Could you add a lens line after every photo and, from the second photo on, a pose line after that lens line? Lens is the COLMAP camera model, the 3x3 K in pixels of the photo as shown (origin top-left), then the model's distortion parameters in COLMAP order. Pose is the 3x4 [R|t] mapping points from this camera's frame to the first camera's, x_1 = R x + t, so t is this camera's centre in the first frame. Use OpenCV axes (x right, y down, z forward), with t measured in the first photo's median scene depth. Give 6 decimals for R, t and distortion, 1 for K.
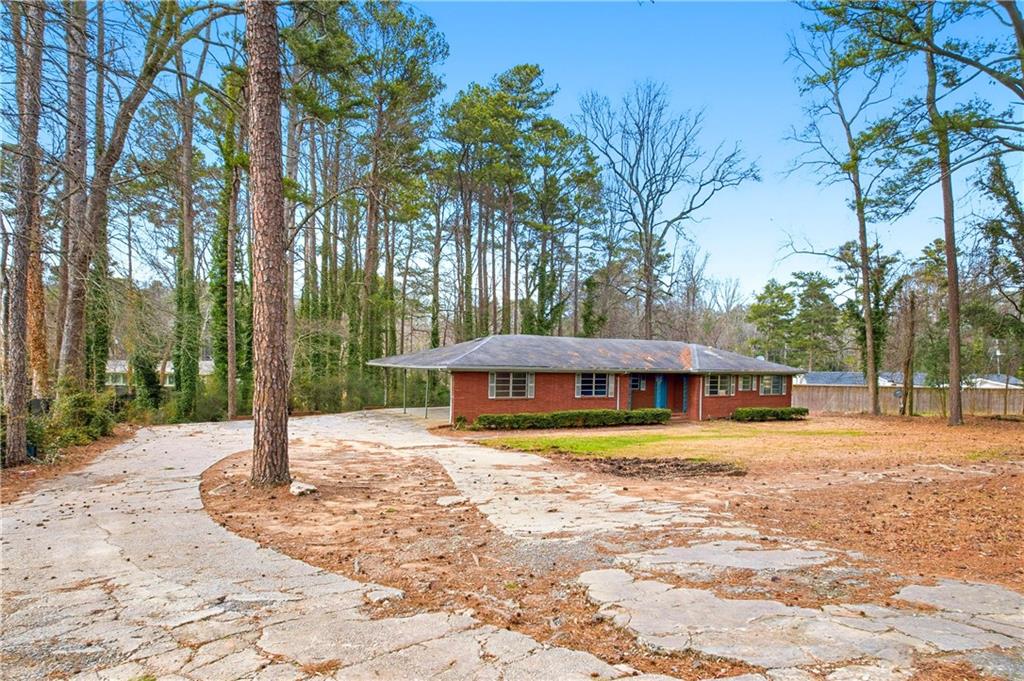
lens RADIAL K [[667.2, 0, 514.4], [0, 667.2, 374.8], [0, 0, 1]] dist [-0.030837, 0.000904]
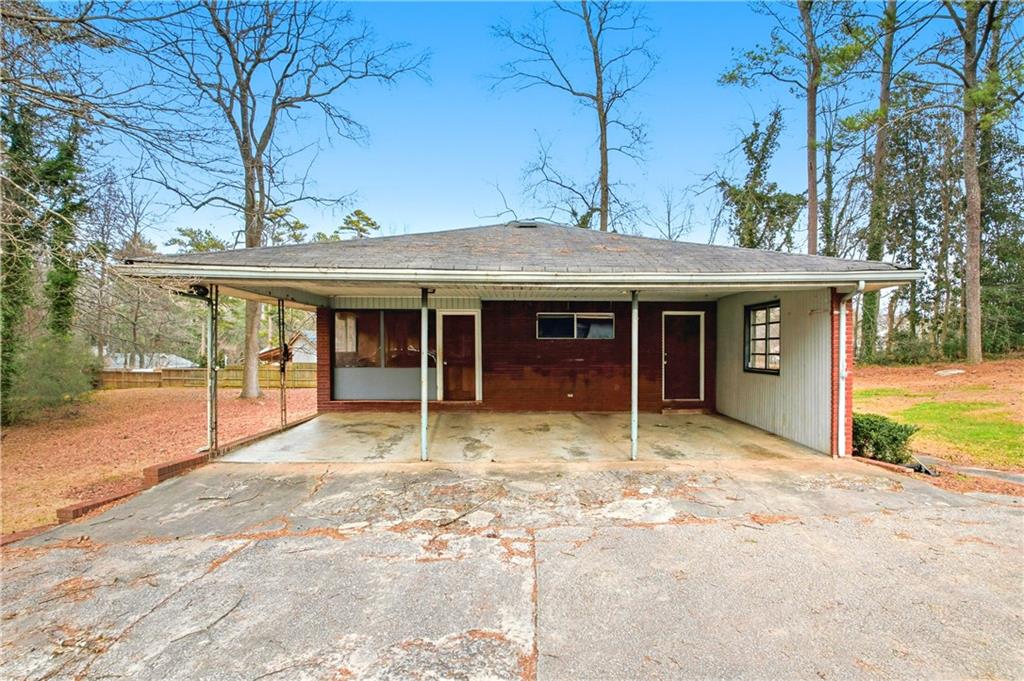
lens RADIAL K [[667.2, 0, 514.4], [0, 667.2, 374.8], [0, 0, 1]] dist [-0.030837, 0.000904]
pose [[0.507383, -0.052265, 0.860134, -0.375050], [0.022902, 0.998624, 0.047171, 0.011748], [-0.861416, -0.004235, 0.507882, 0.796089]]
